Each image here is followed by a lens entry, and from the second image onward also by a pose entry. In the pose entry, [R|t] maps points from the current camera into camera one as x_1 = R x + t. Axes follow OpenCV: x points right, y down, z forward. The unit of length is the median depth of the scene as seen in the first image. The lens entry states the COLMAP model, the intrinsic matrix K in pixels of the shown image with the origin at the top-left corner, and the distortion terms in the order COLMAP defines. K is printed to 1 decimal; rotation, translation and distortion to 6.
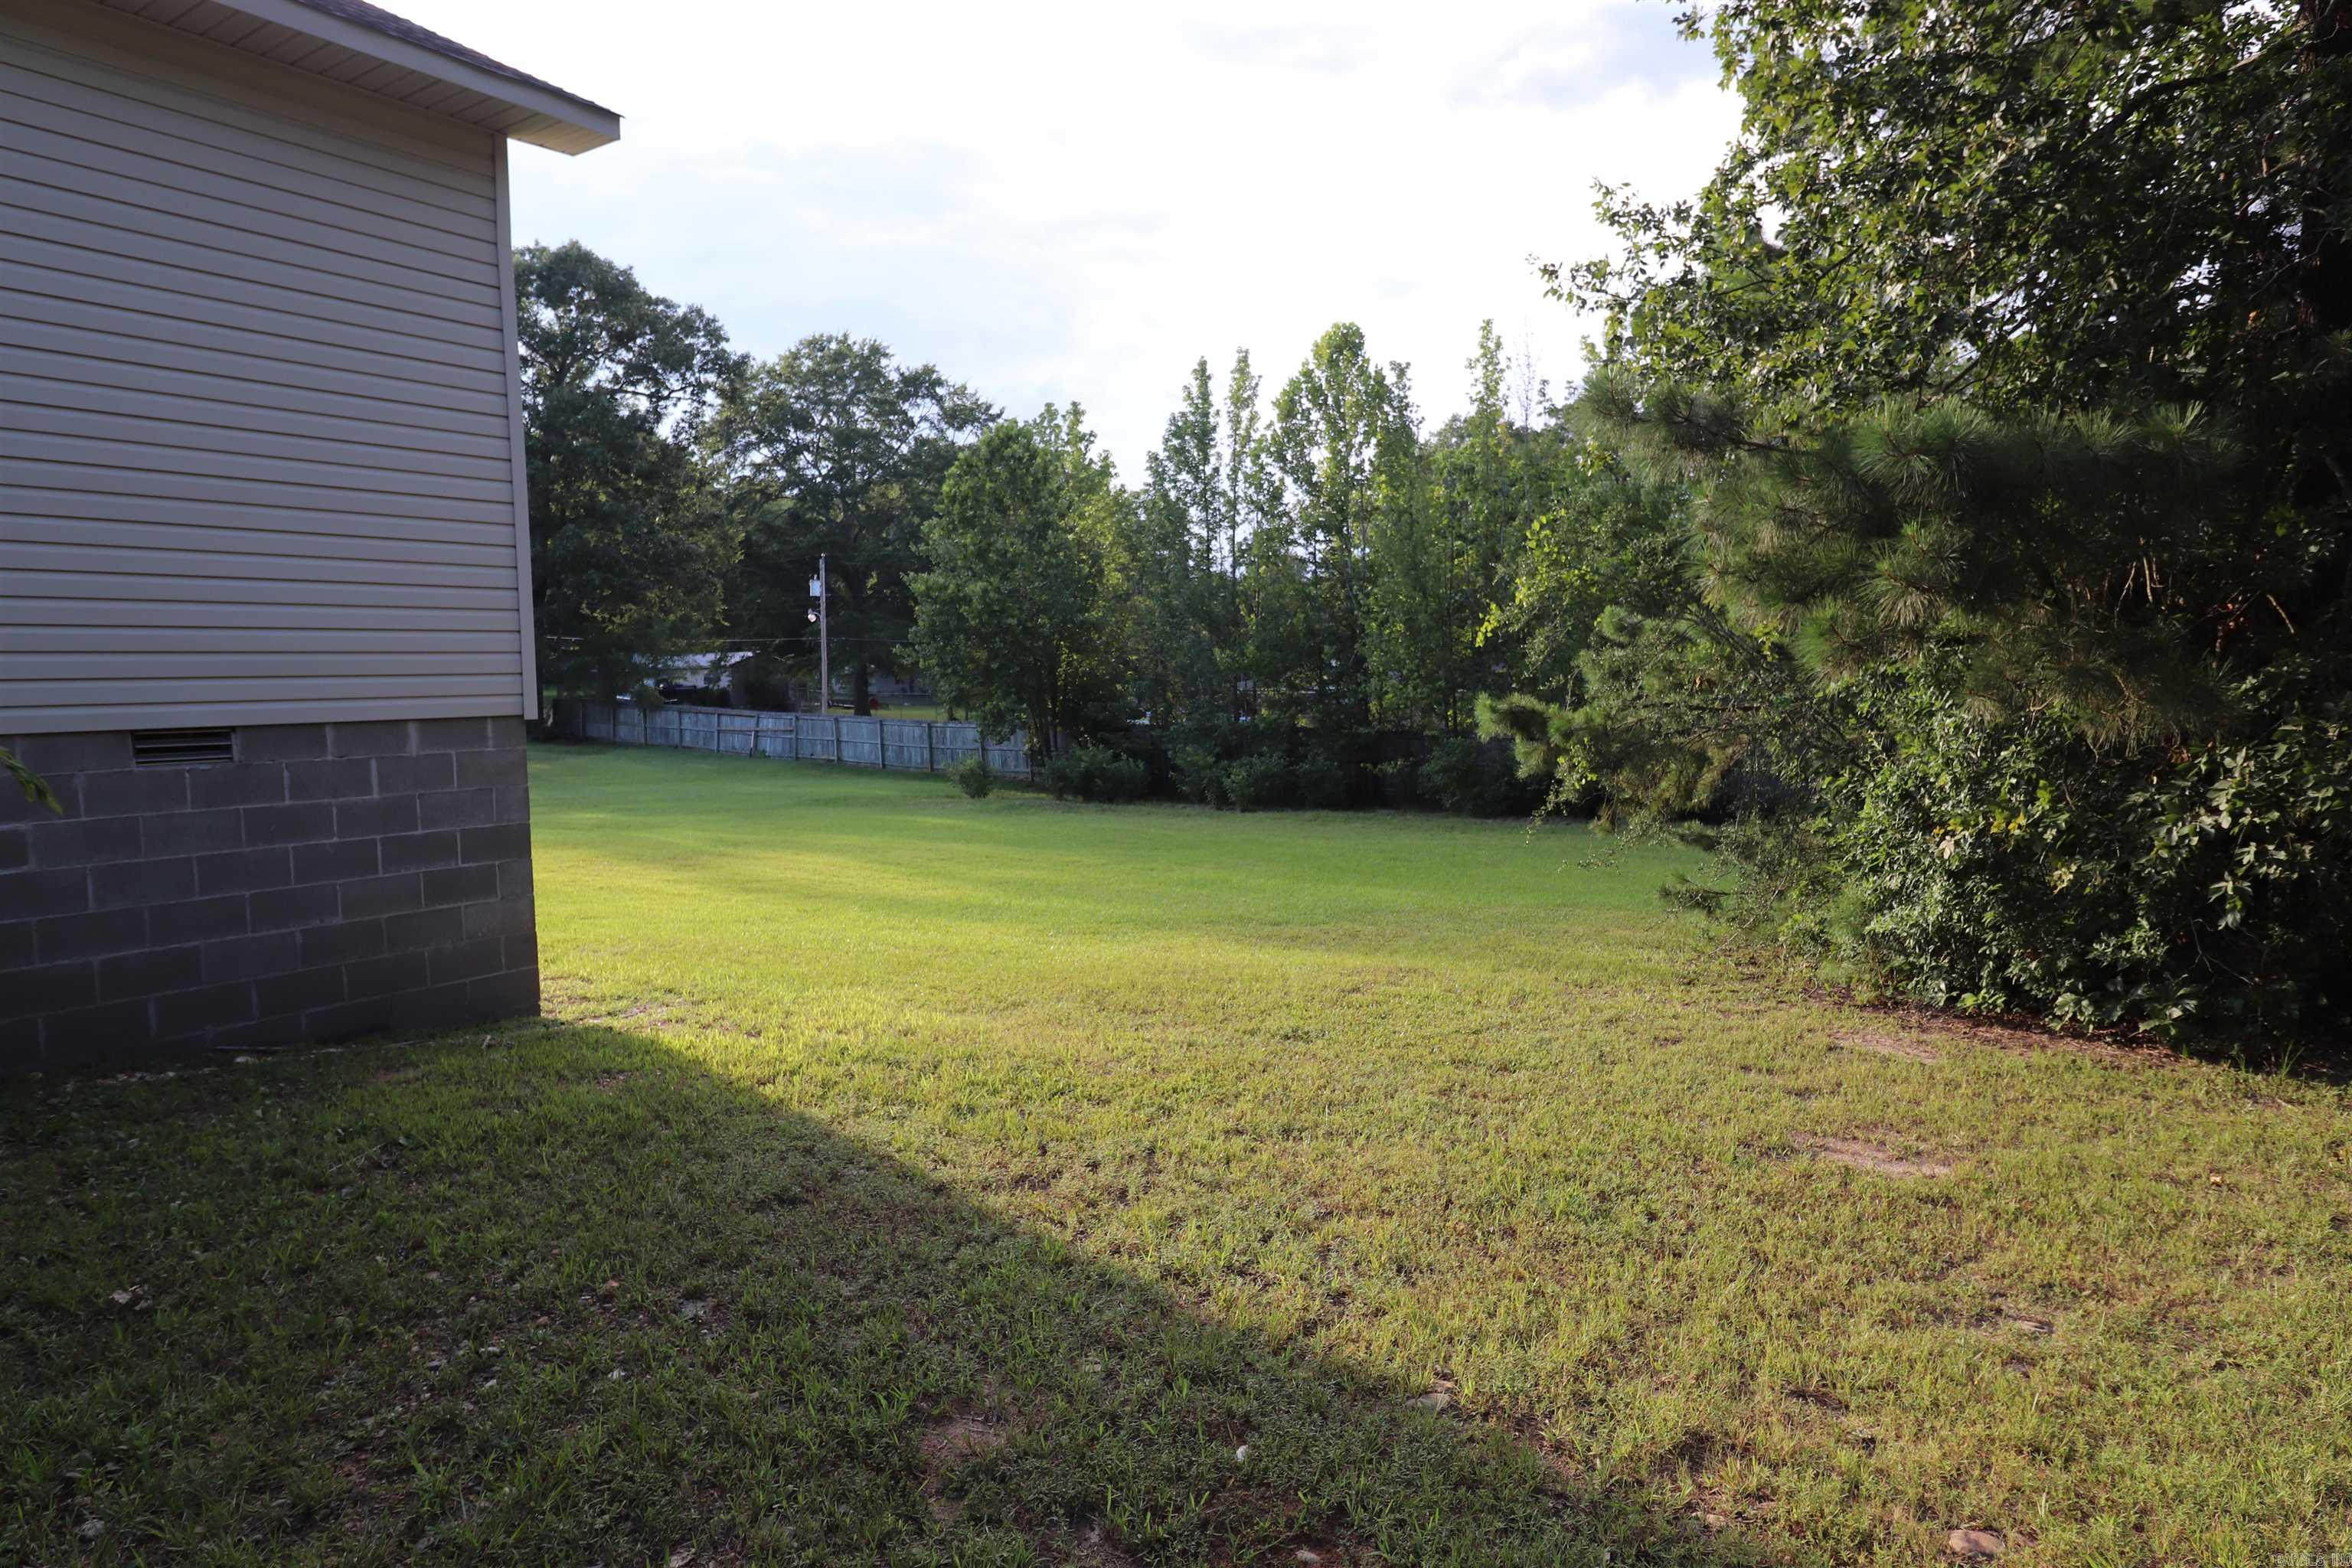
lens RADIAL K [[1395.4, 0, 1176.0], [0, 1395.4, 784.0], [0, 0, 1]] dist [0.042205, -0.000172]
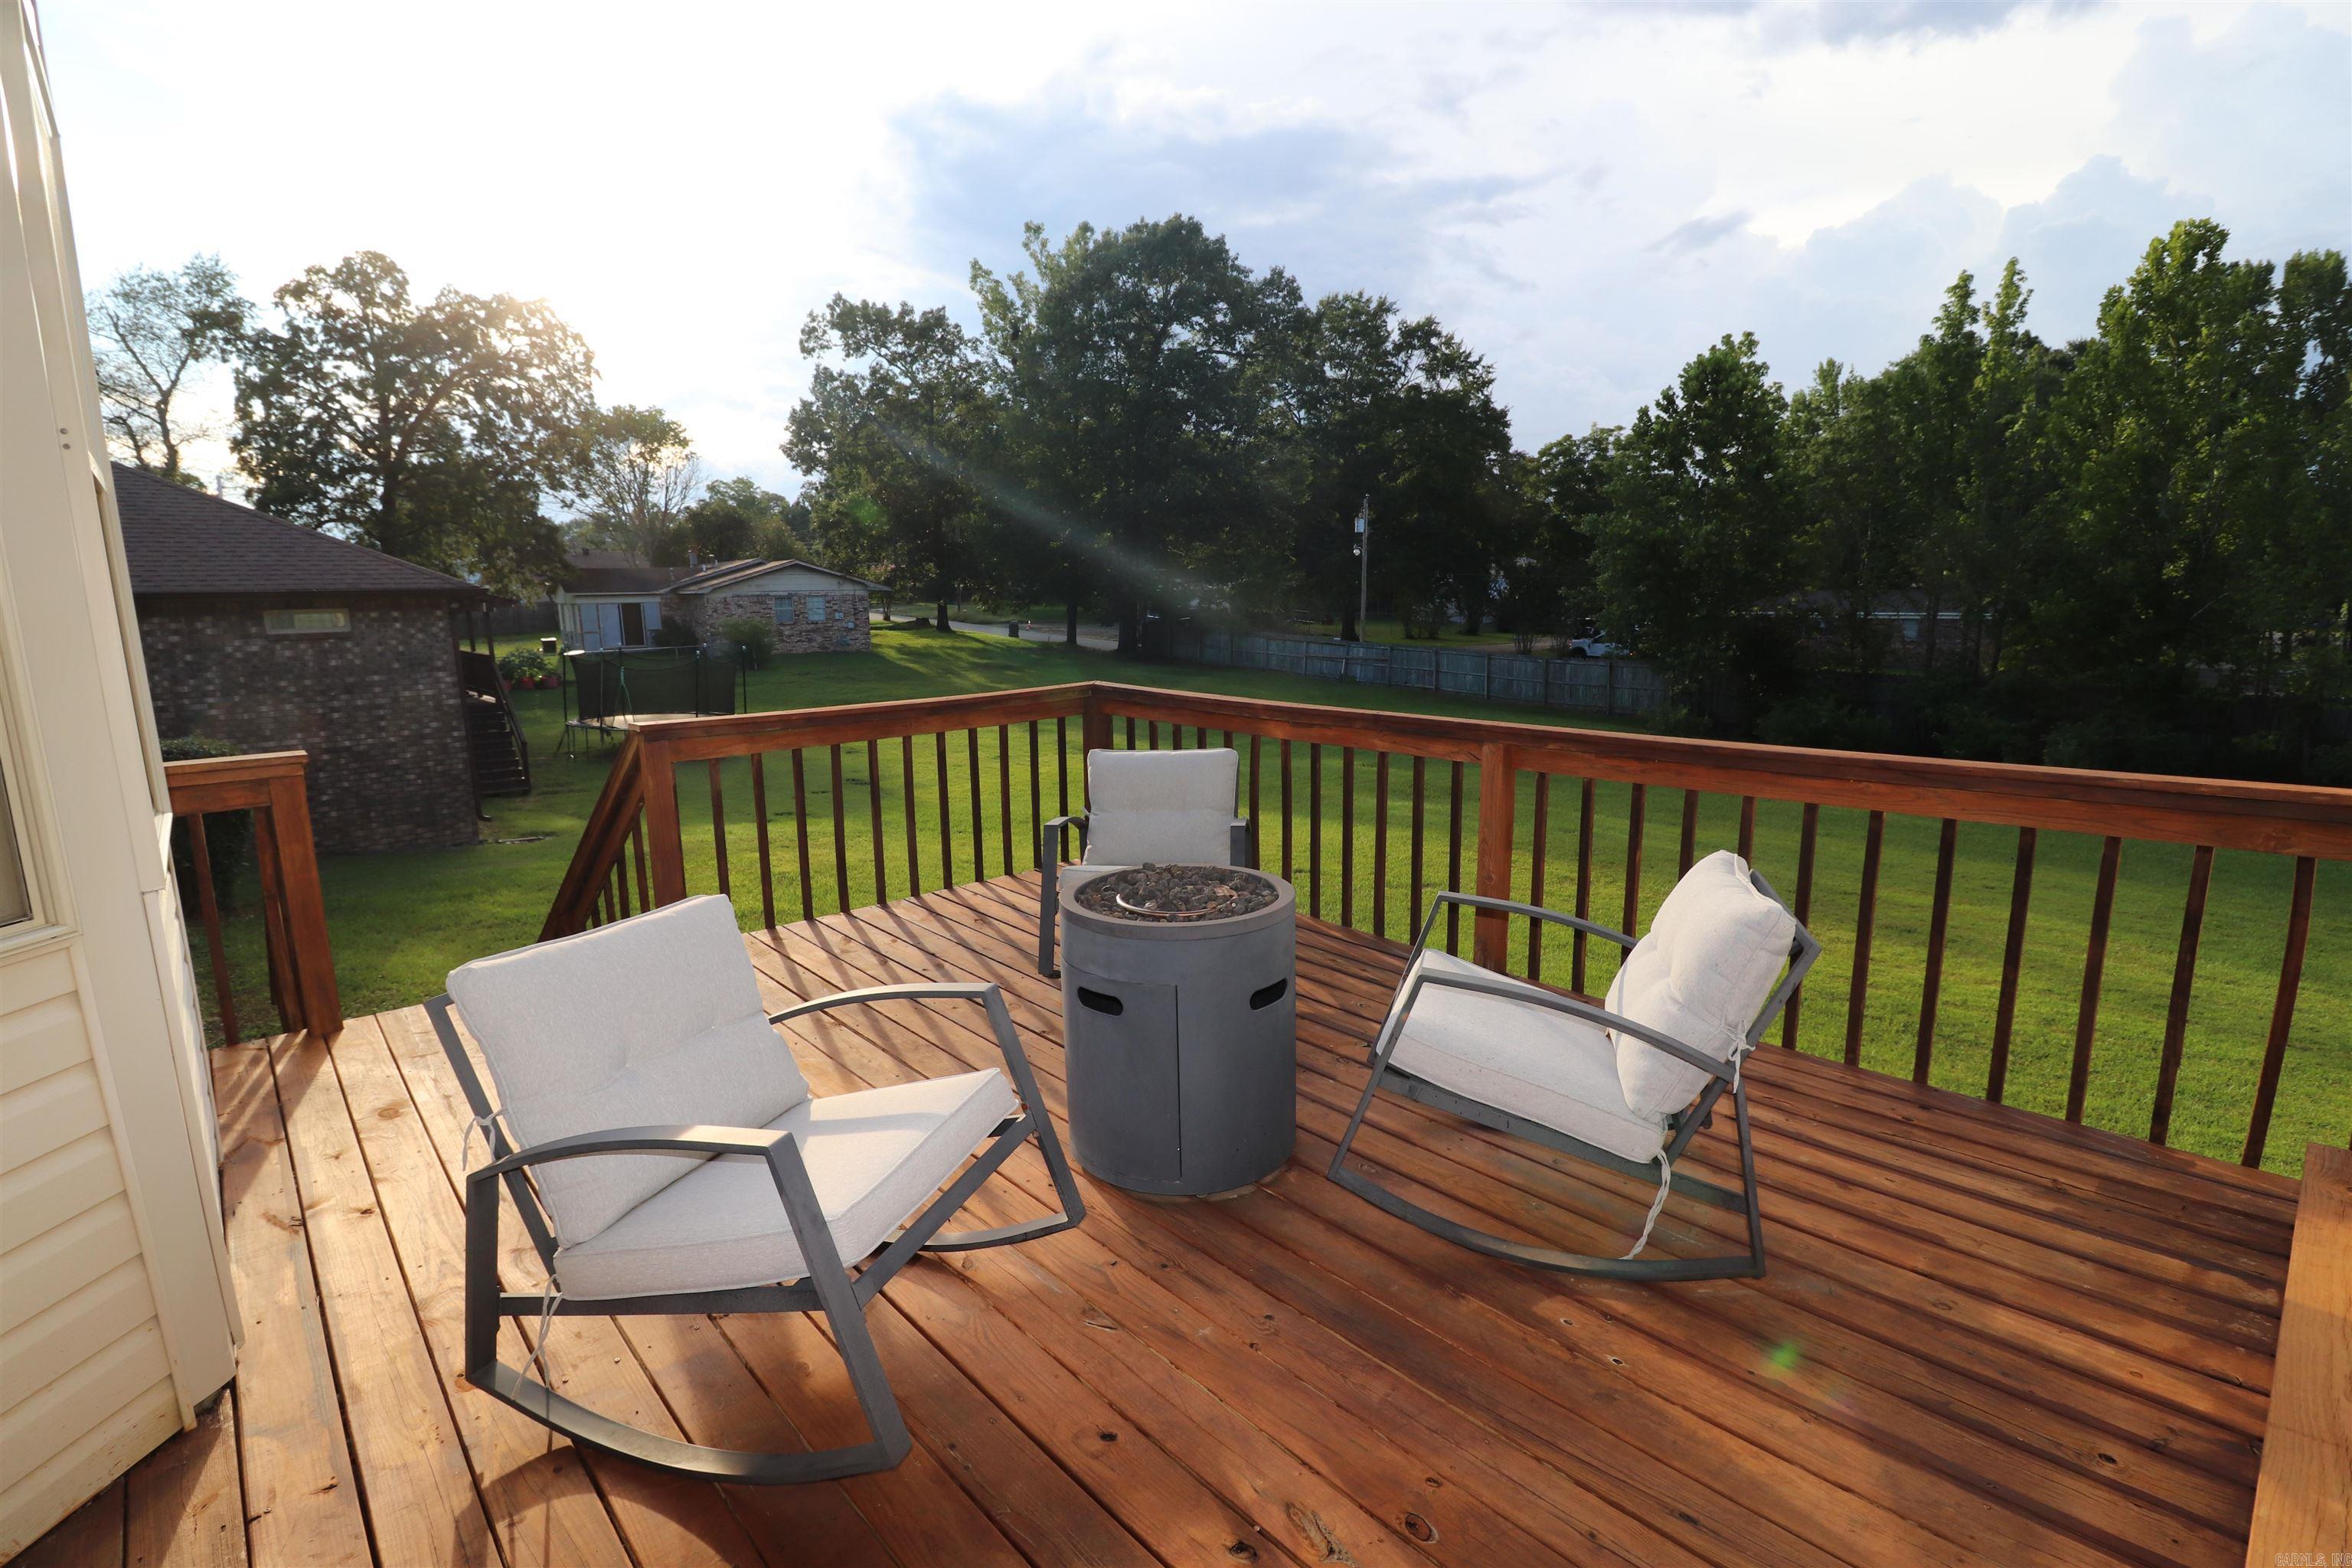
lens RADIAL K [[1092.7, 0, 1197.1], [0, 1092.7, 787.9], [0, 0, 1]] dist [-0.000445, -0.000100]
pose [[0.974962, 0.045499, -0.217666, -0.196032], [-0.022441, 0.993978, 0.107256, -0.023074], [0.221235, -0.099686, 0.970112, 0.109290]]
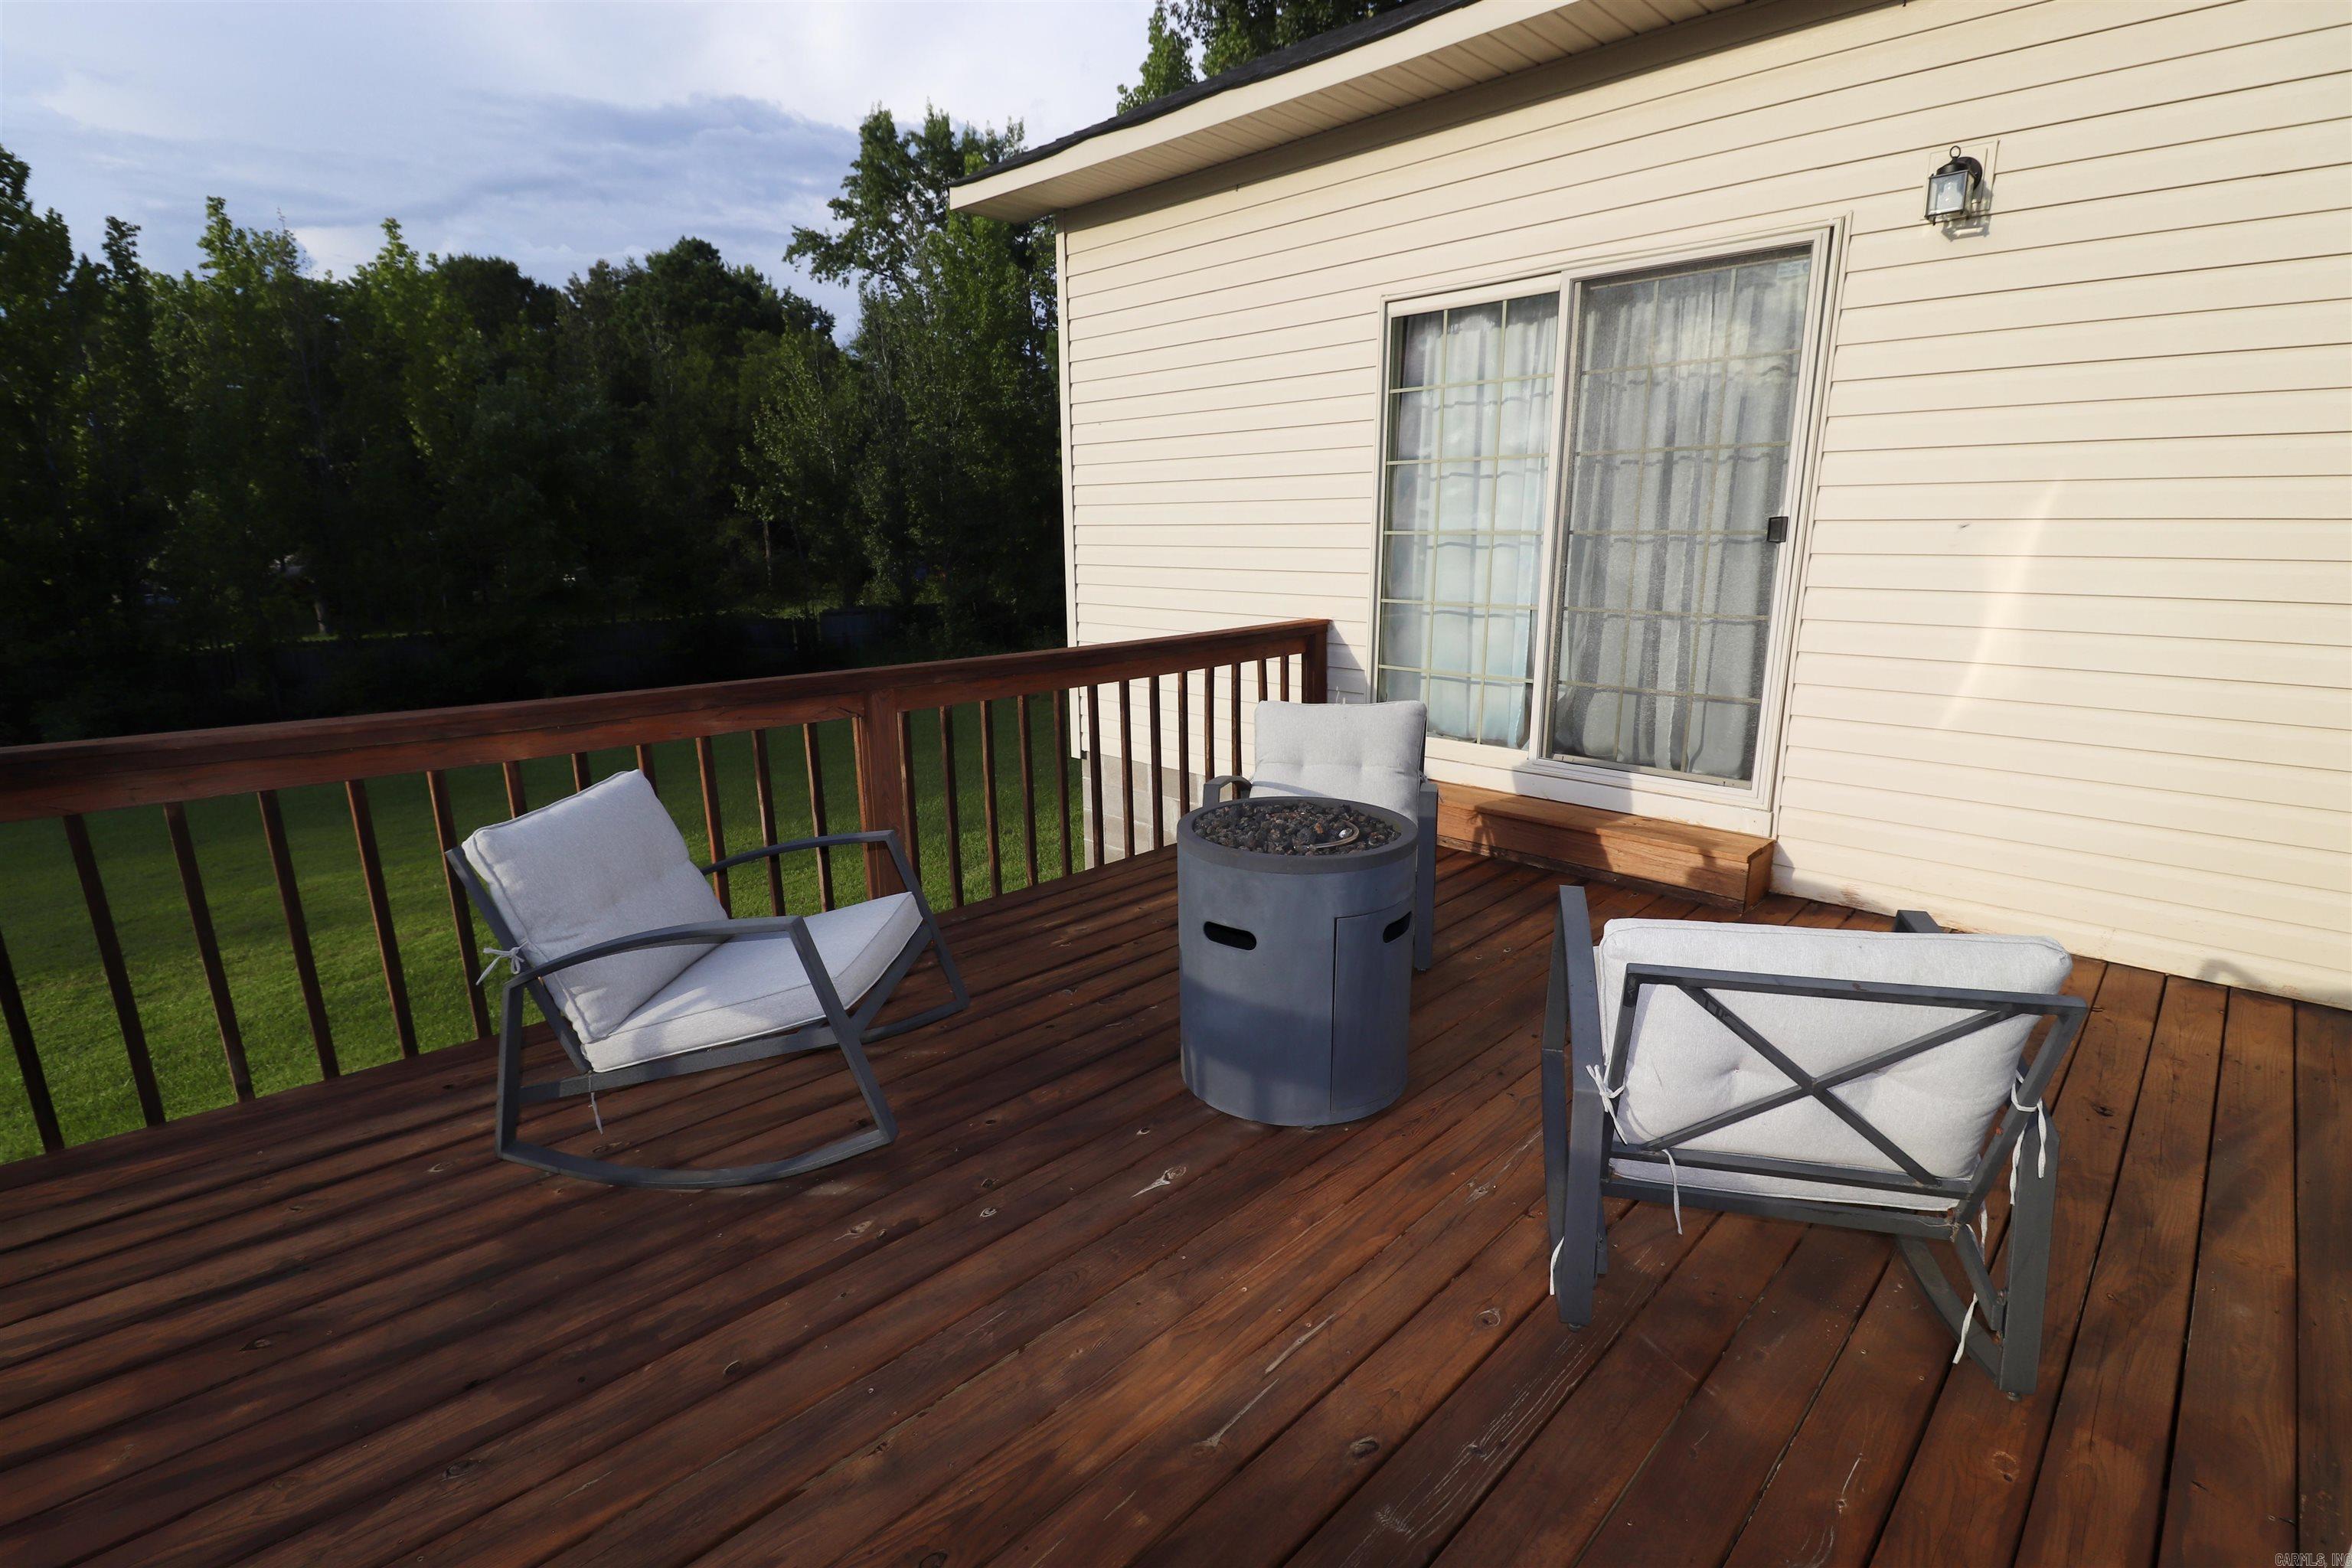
lens RADIAL K [[1102.9, 0, 1178.9], [0, 1102.9, 793.0], [0, 0, 1]] dist [-0.003260, -0.008807]
pose [[0.175749, -0.207773, 0.962259, -0.253426], [0.075422, 0.977442, 0.197276, -0.024011], [-0.981542, 0.037904, 0.187455, 0.151804]]
